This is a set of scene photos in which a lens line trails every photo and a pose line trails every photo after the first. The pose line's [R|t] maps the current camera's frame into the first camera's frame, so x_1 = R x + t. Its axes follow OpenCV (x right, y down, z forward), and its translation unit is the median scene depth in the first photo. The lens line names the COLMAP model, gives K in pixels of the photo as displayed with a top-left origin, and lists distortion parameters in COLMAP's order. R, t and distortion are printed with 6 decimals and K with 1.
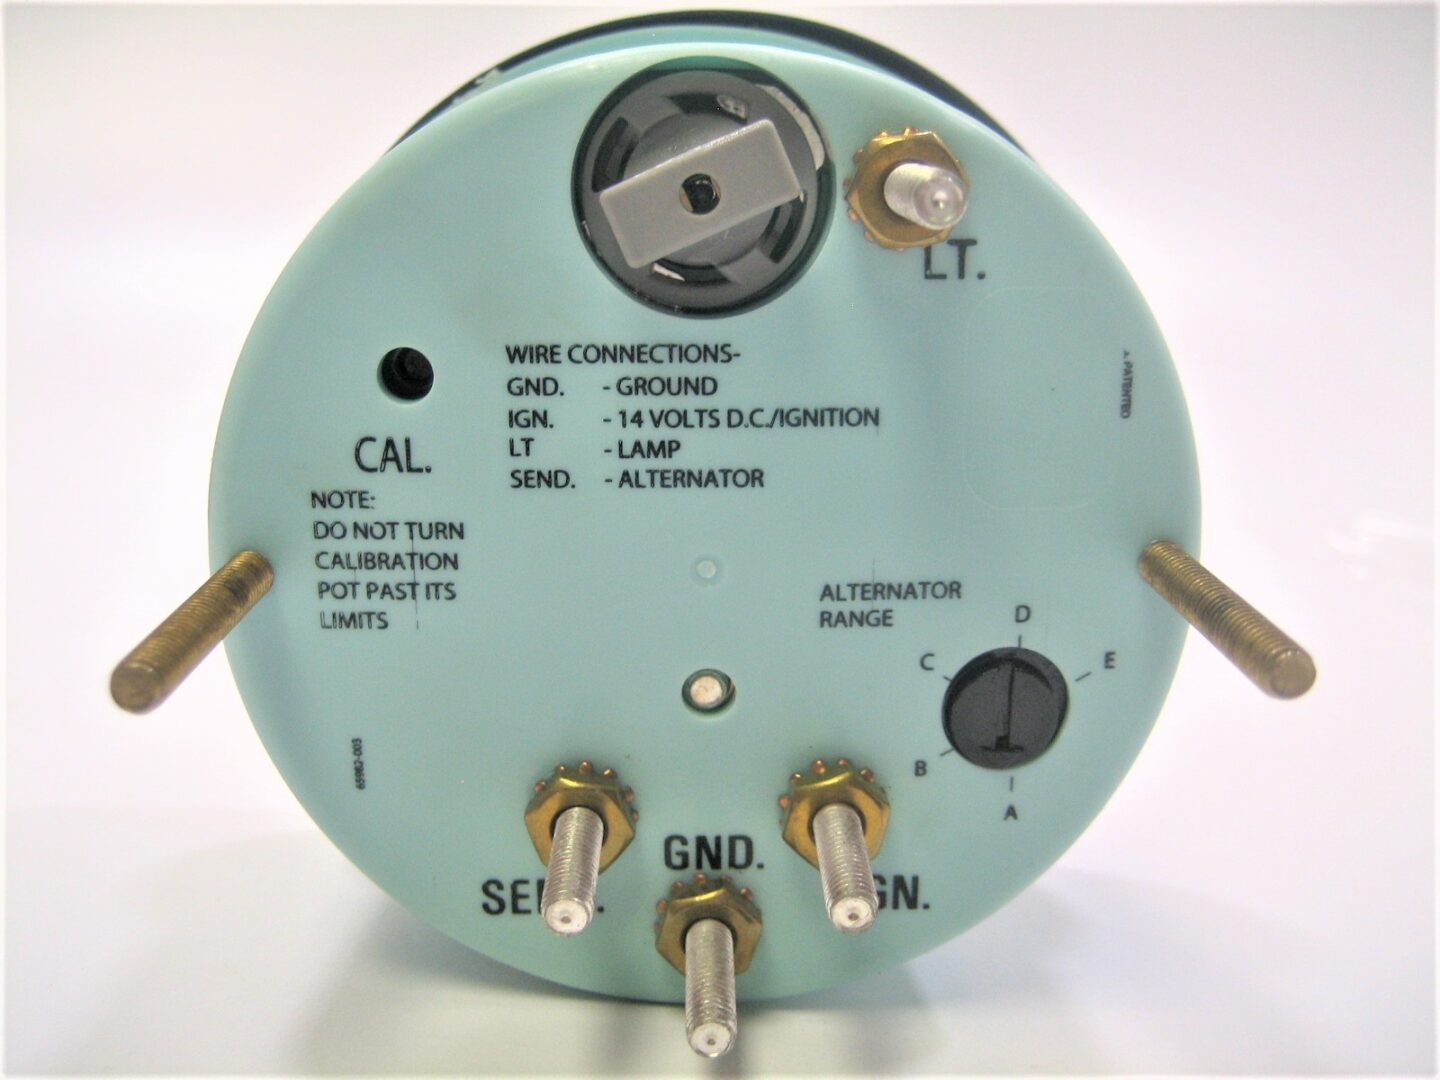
lens RADIAL K [[1508.6, 0, 720.0], [0, 1508.6, 540.0], [0, 0, 1]] dist [-0.124348, 0.012161]
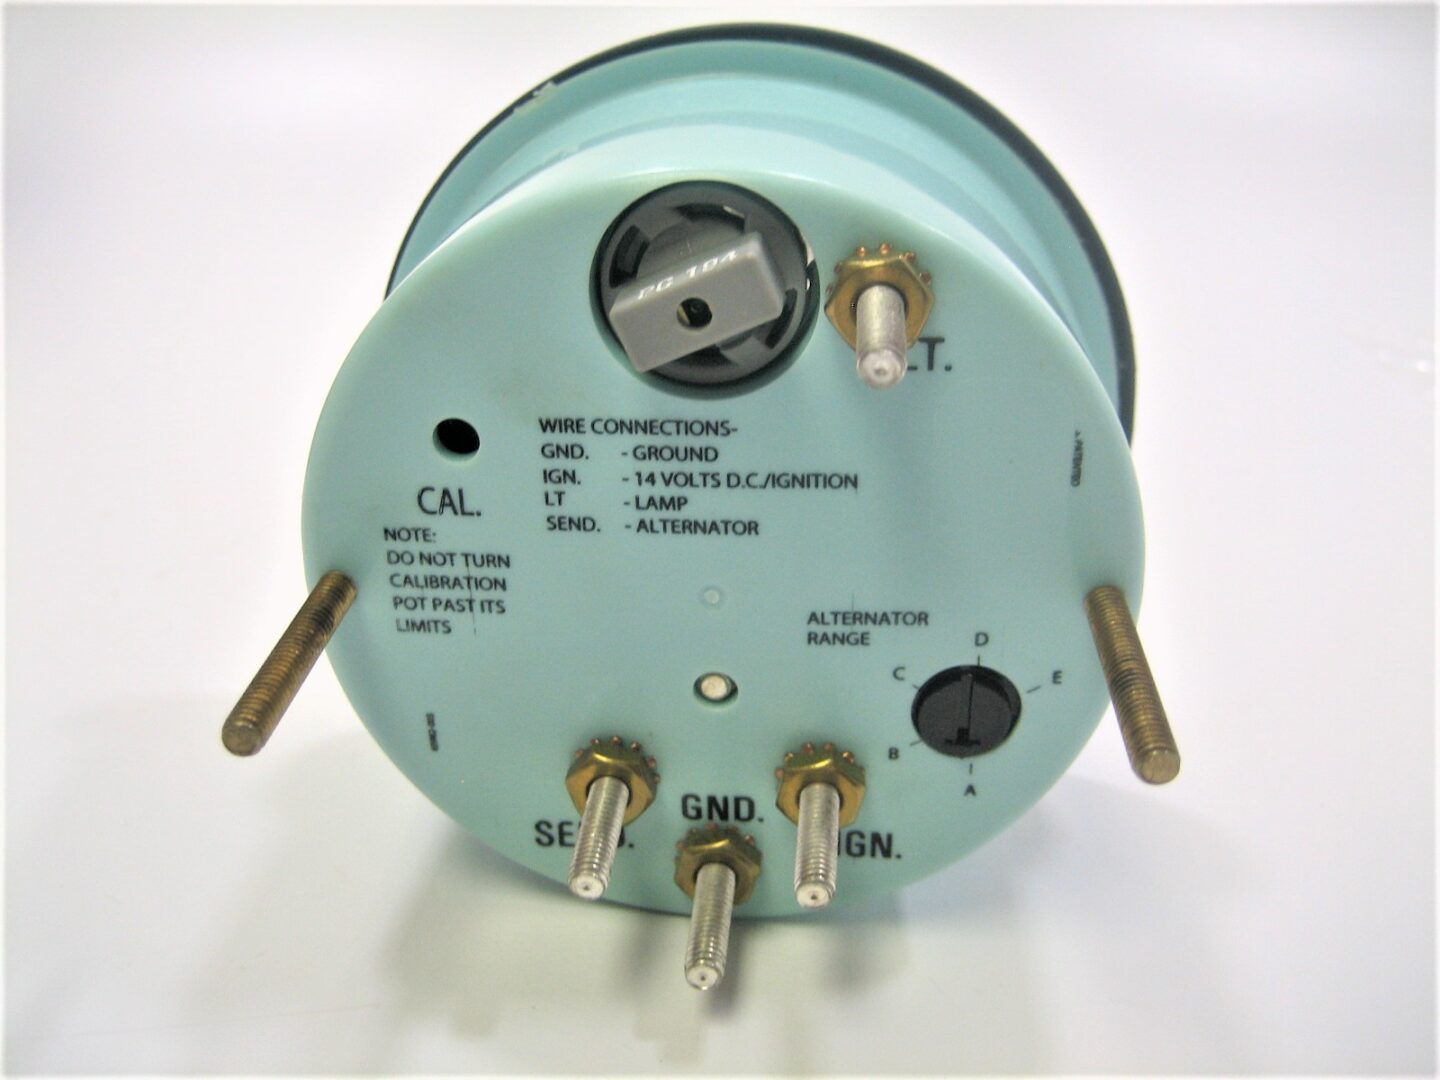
lens RADIAL K [[1508.6, 0, 720.0], [0, 1508.6, 540.0], [0, 0, 1]] dist [-0.124348, 0.012161]
pose [[0.994684, 0.030862, -0.098236, 0.113592], [-0.010061, 0.978592, 0.205566, -0.270331], [0.102477, -0.203485, 0.973700, -0.148979]]
